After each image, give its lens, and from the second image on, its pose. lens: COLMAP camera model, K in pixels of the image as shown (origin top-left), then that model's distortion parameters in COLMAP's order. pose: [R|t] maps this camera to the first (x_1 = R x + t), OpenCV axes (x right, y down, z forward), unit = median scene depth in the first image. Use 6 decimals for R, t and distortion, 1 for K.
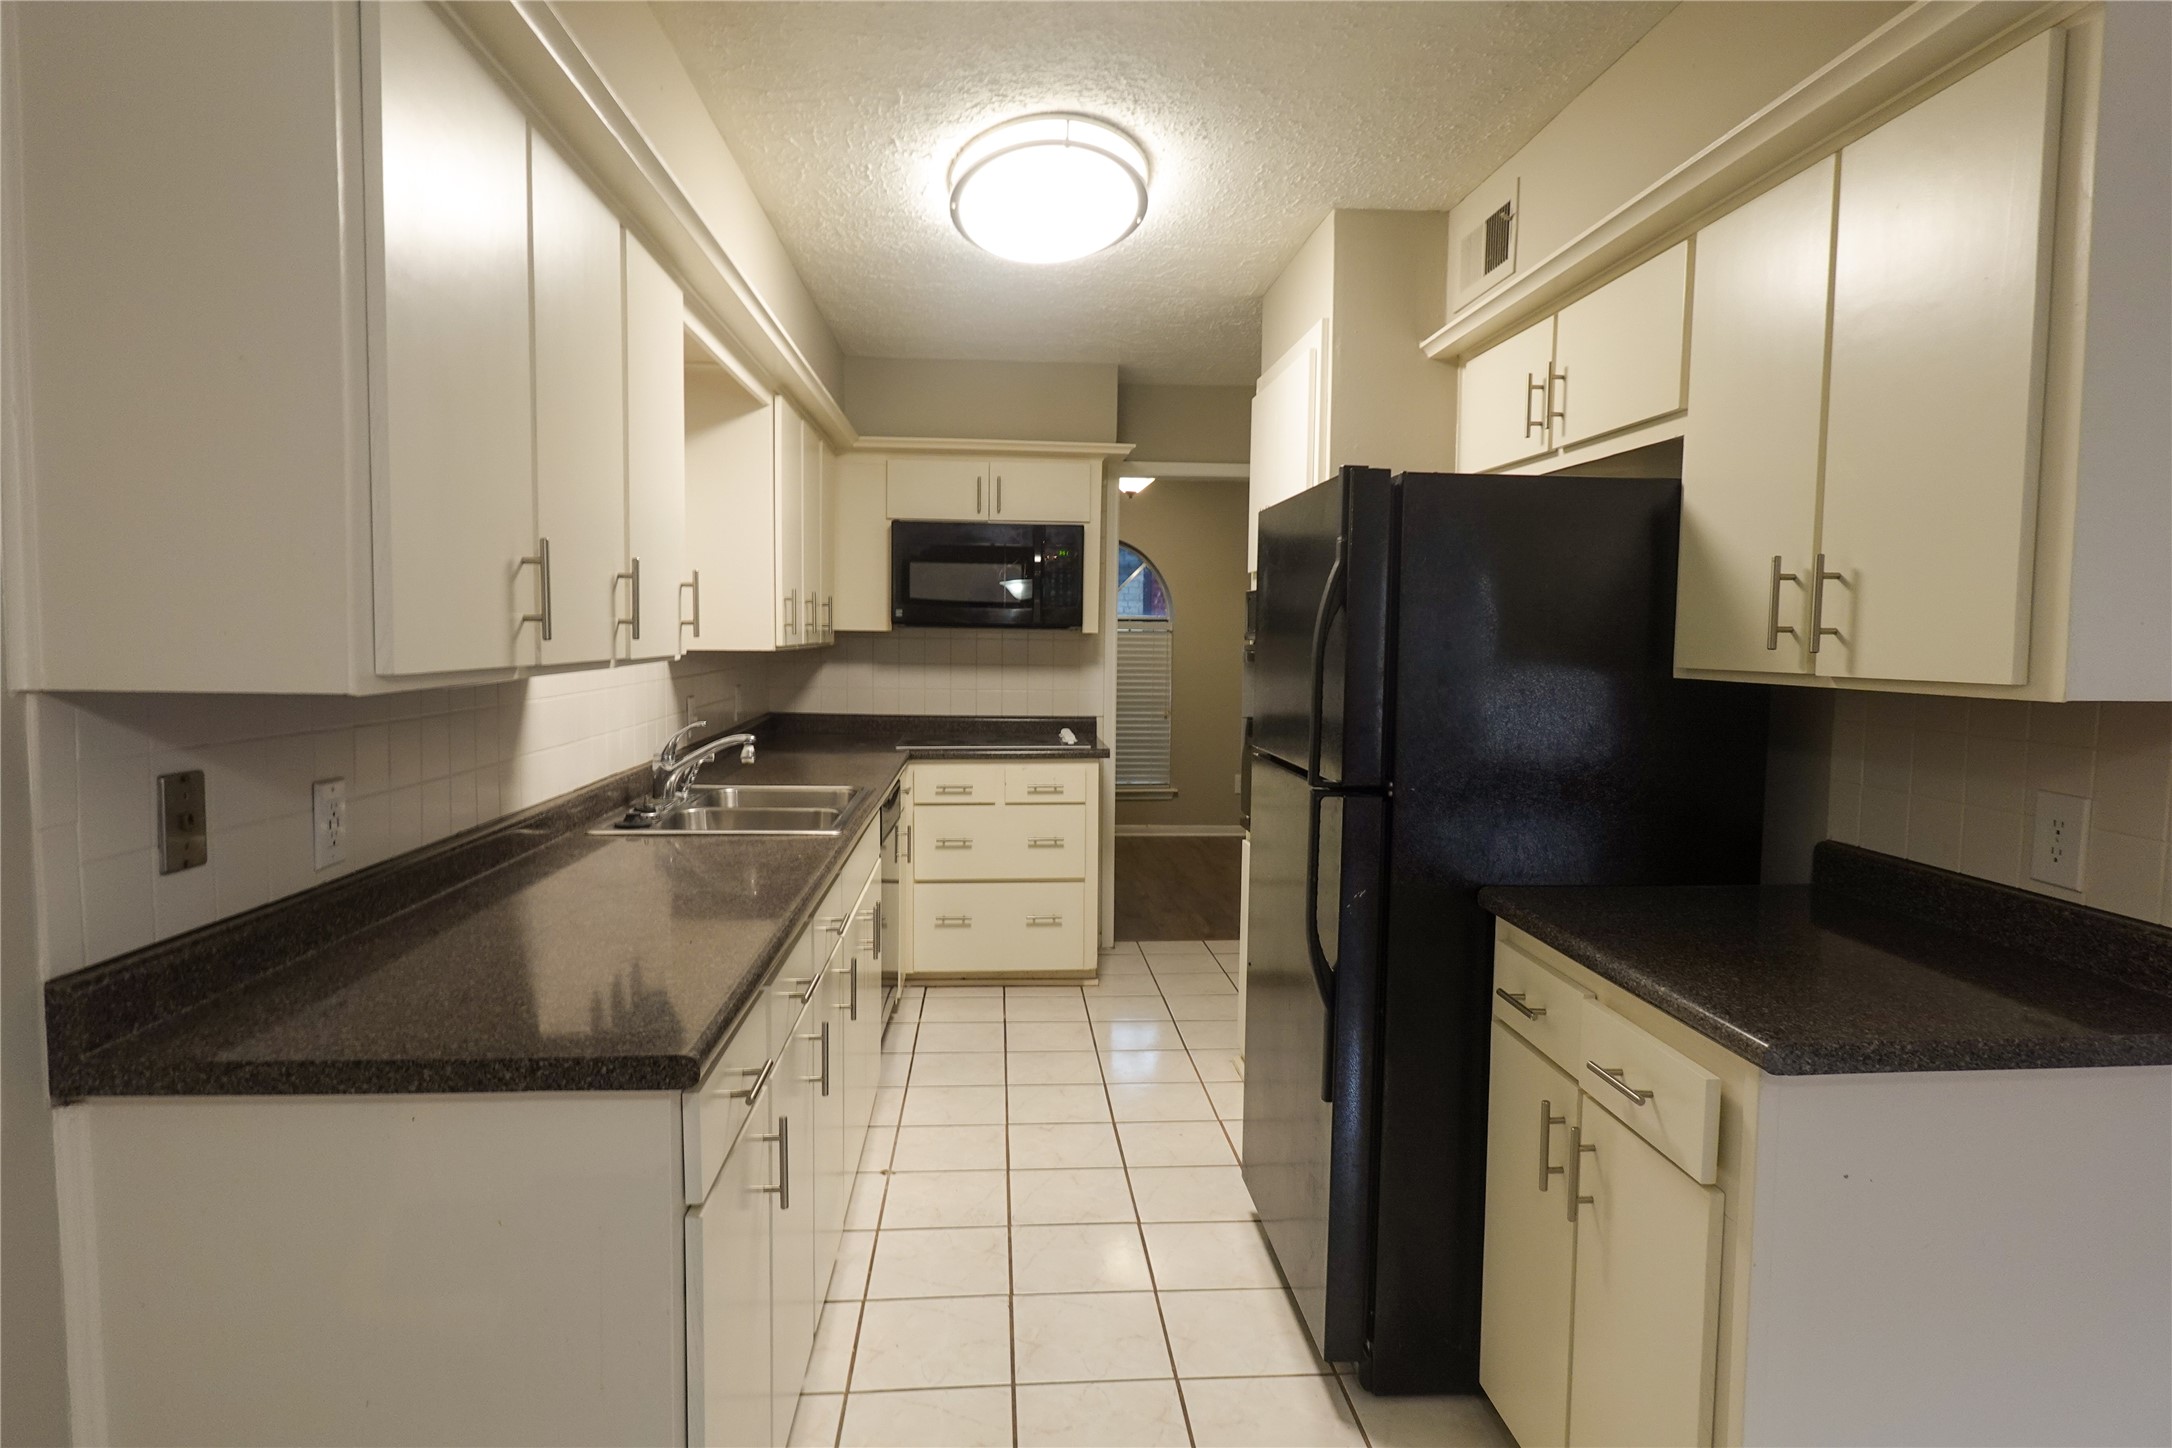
lens RADIAL K [[1224.7, 0, 1087.7], [0, 1224.7, 724.8], [0, 0, 1]] dist [-0.005127, -0.000480]
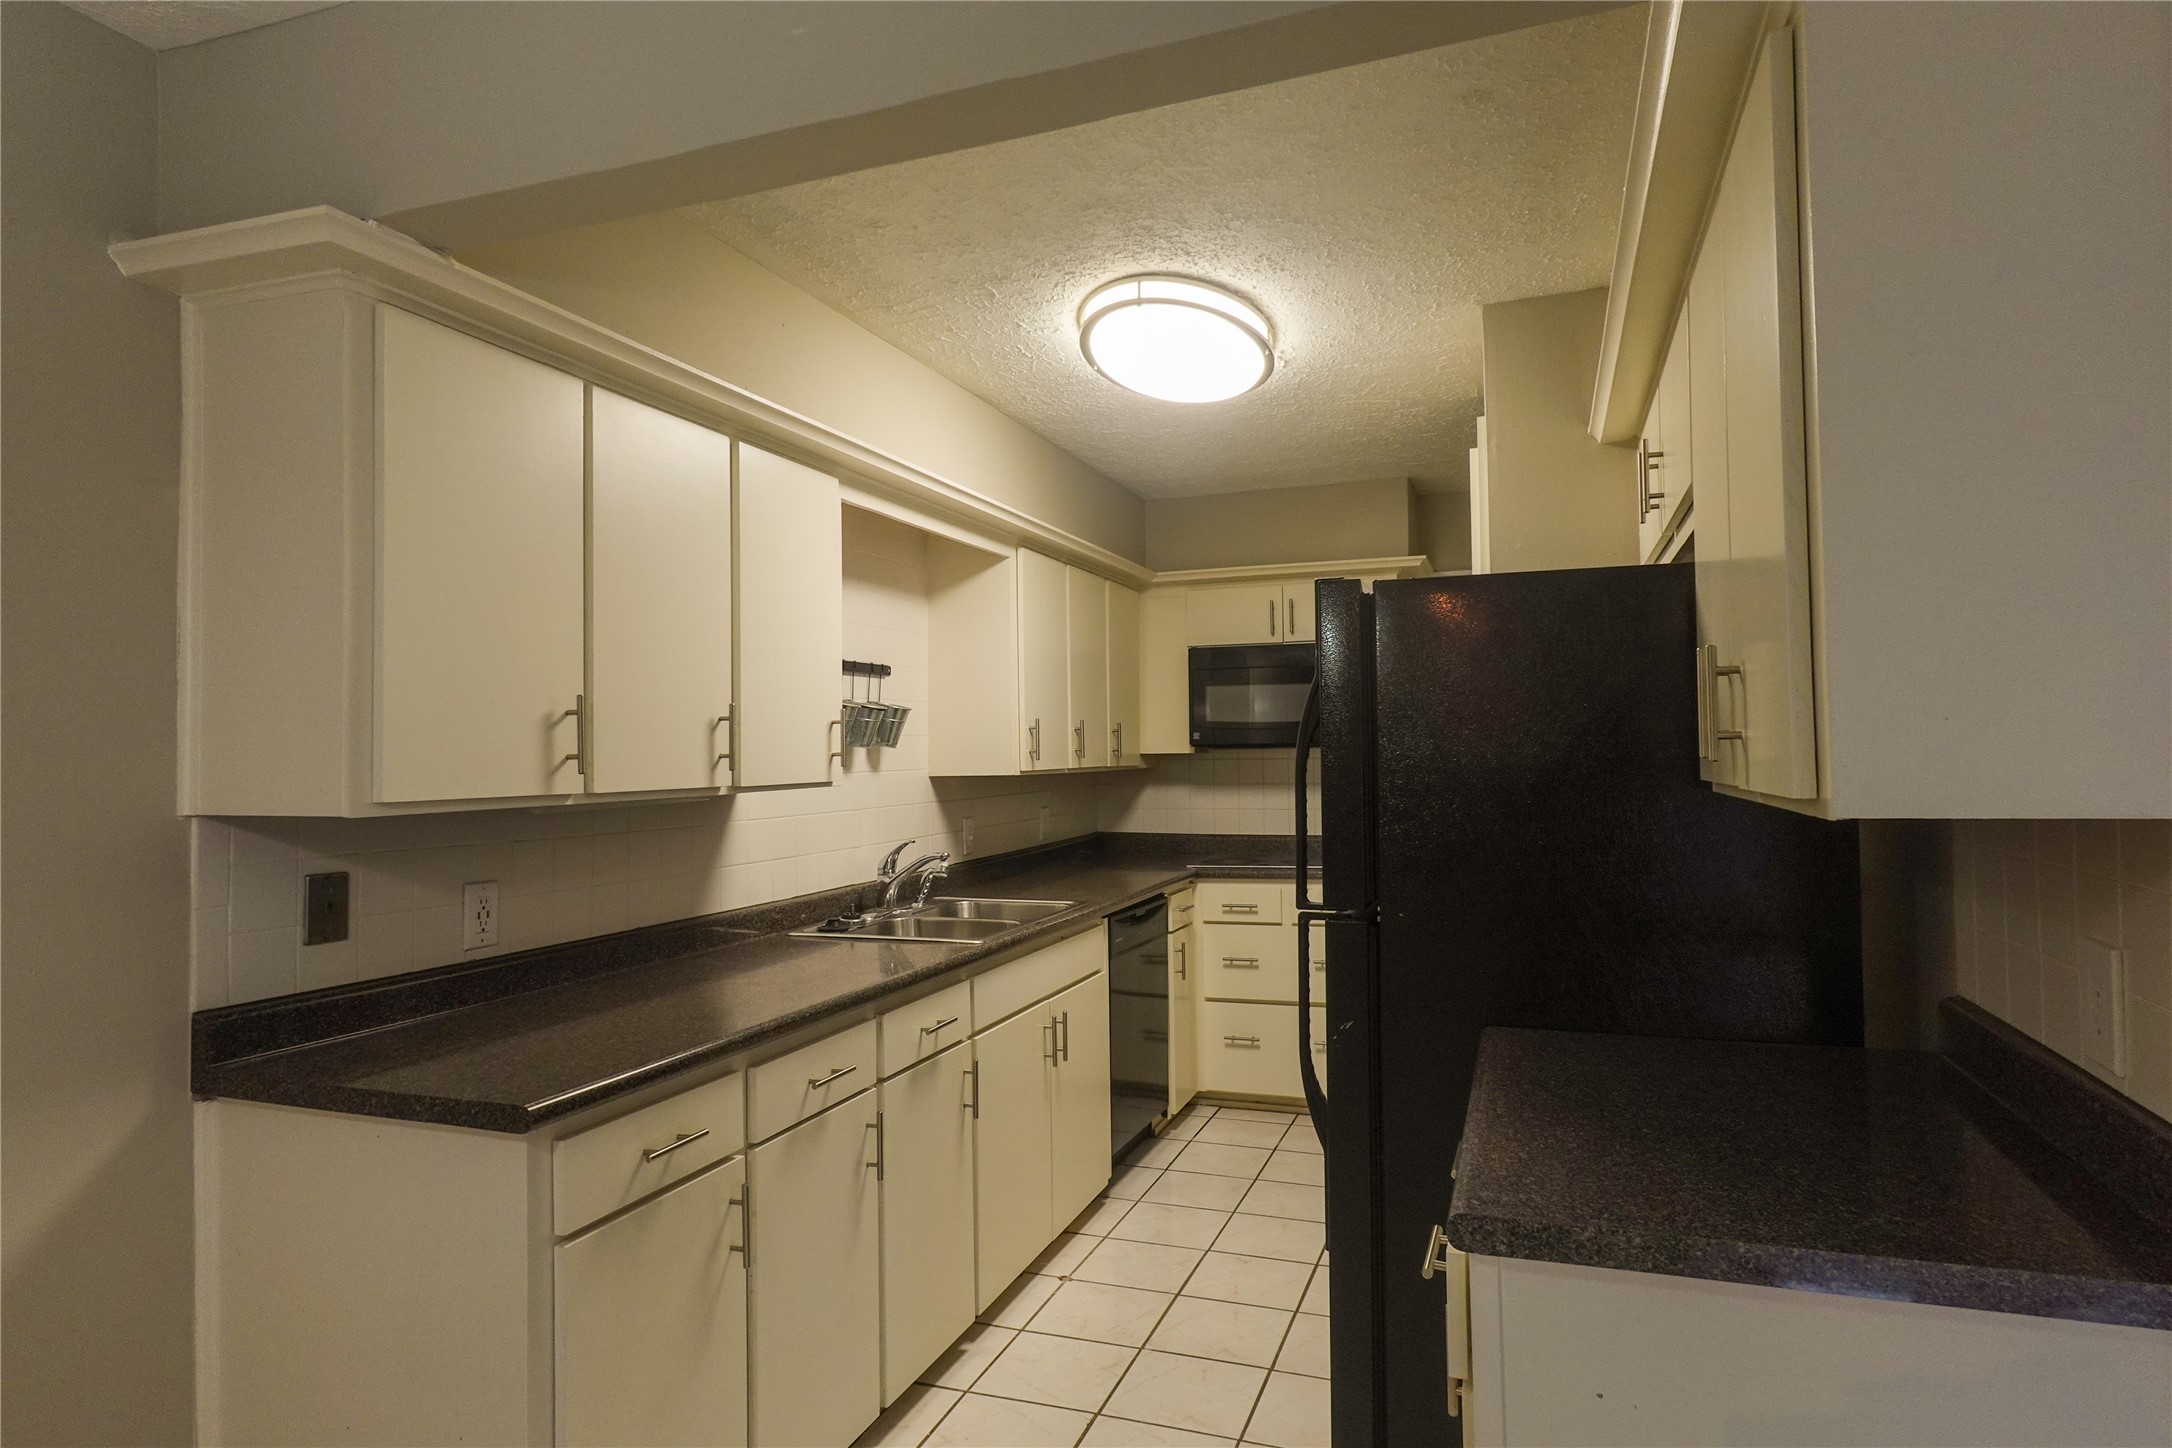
lens RADIAL K [[1224.7, 0, 1089.2], [0, 1224.7, 723.0], [0, 0, 1]] dist [-0.005127, -0.000480]
pose [[0.909539, -0.036173, -0.414040, 0.324621], [-0.004951, 0.995191, -0.097823, -0.000029], [0.415588, 0.091024, 0.904987, 0.033512]]
